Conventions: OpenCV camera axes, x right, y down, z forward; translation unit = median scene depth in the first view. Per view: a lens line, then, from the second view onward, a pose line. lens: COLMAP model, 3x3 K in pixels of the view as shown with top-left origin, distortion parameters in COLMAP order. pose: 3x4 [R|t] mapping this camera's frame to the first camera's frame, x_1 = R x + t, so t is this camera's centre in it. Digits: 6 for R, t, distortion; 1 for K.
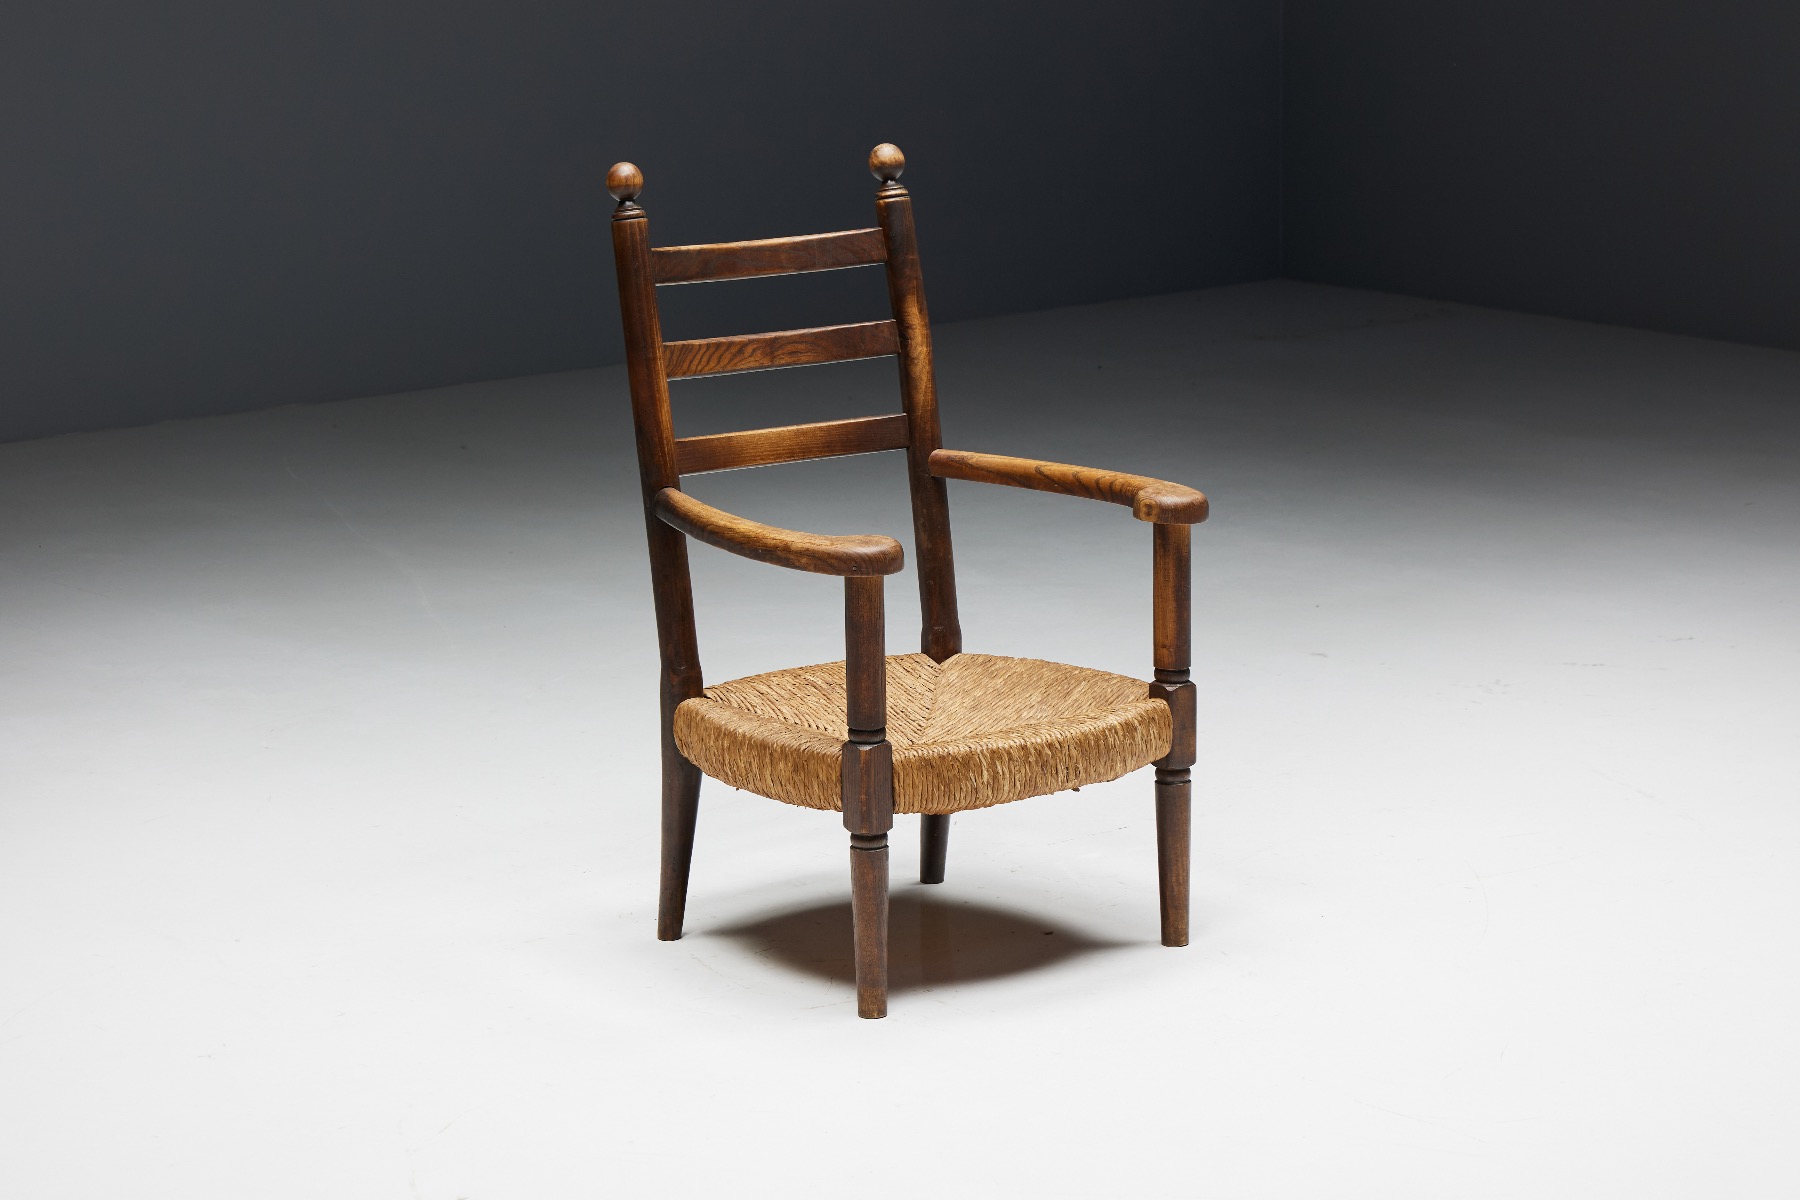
lens RADIAL K [[5602.0, 0, 898.1], [0, 5602.0, 605.3], [0, 0, 1]] dist [0.262349, 0.000000]
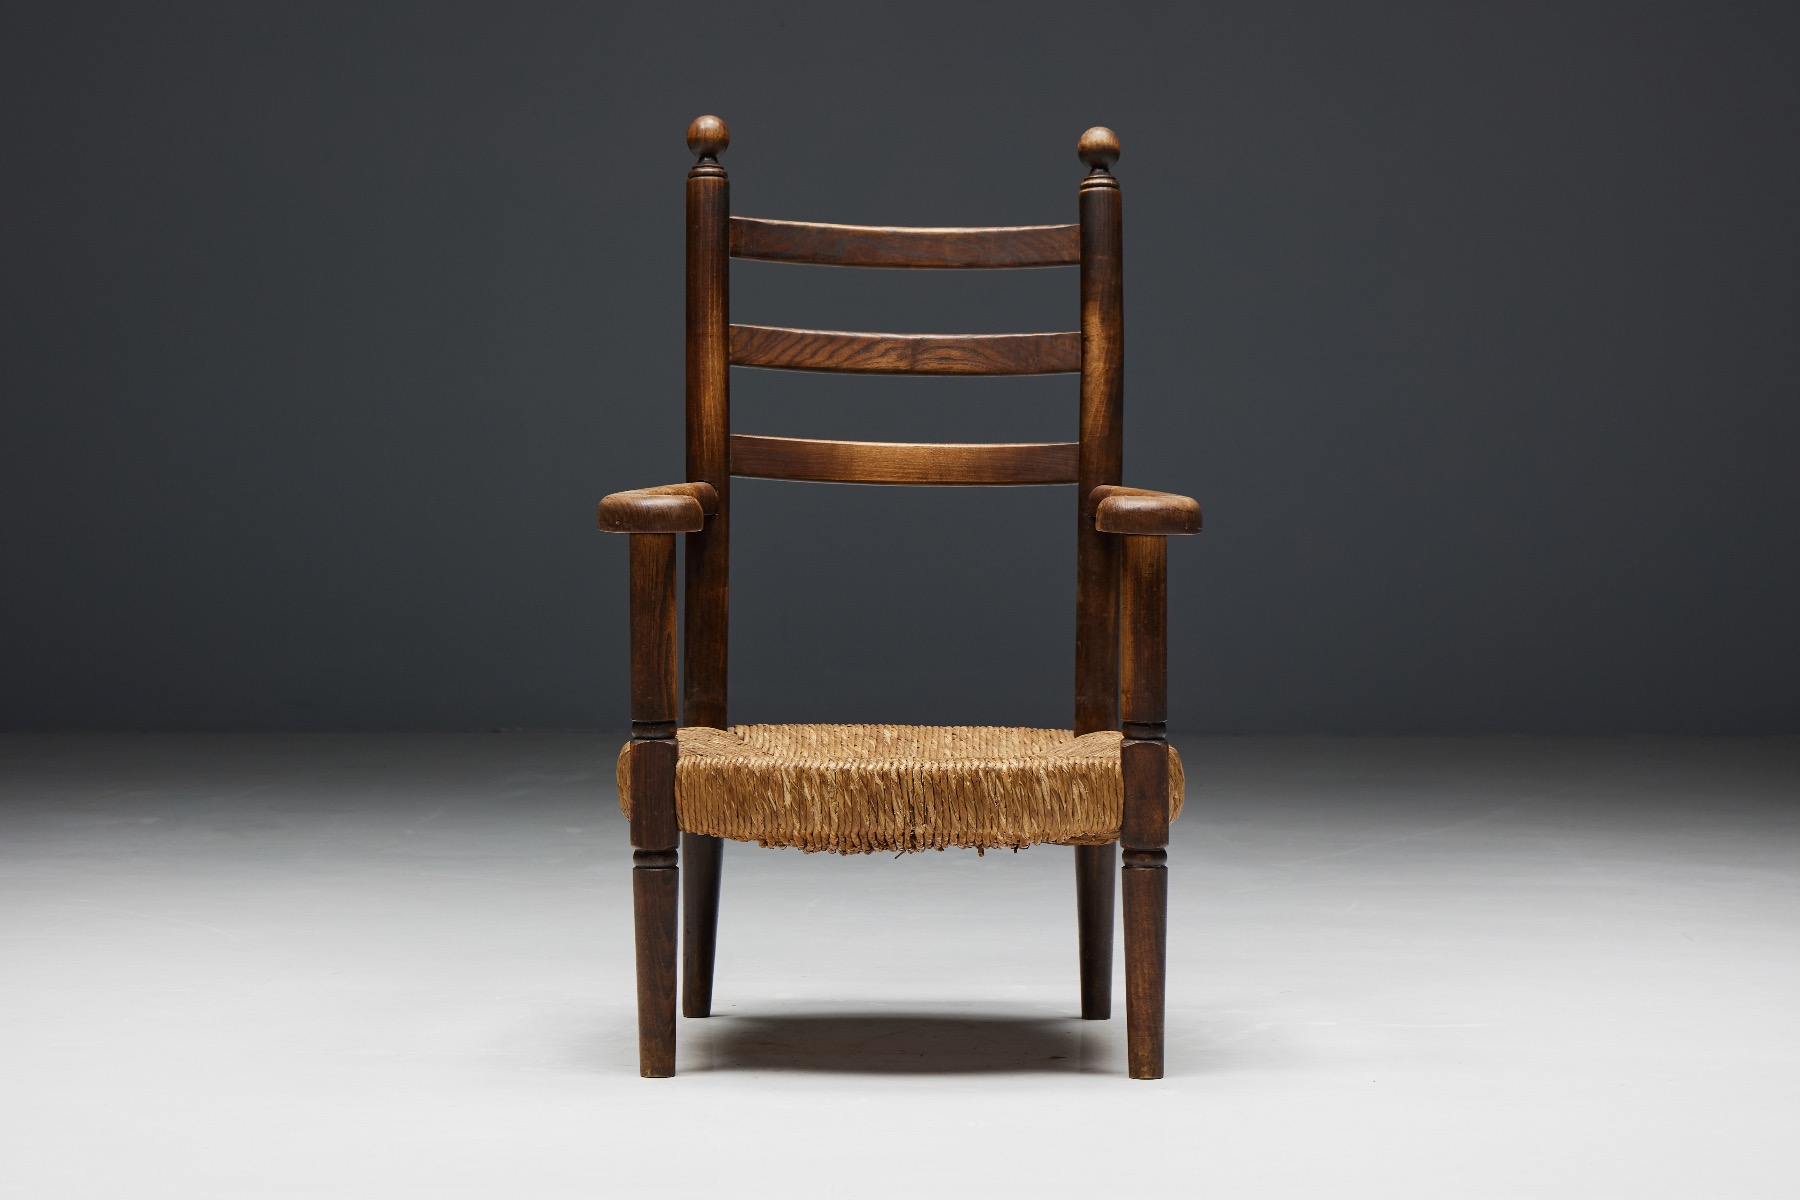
lens RADIAL K [[5602.0, 0, 921.4], [0, 5602.0, 606.2], [0, 0, 1]] dist [0.262349, 0.000000]
pose [[0.757738, 0.038512, -0.651422, 0.546380], [-0.138081, 0.985116, -0.102376, 0.081237], [0.637783, 0.167523, 0.751777, 0.373399]]
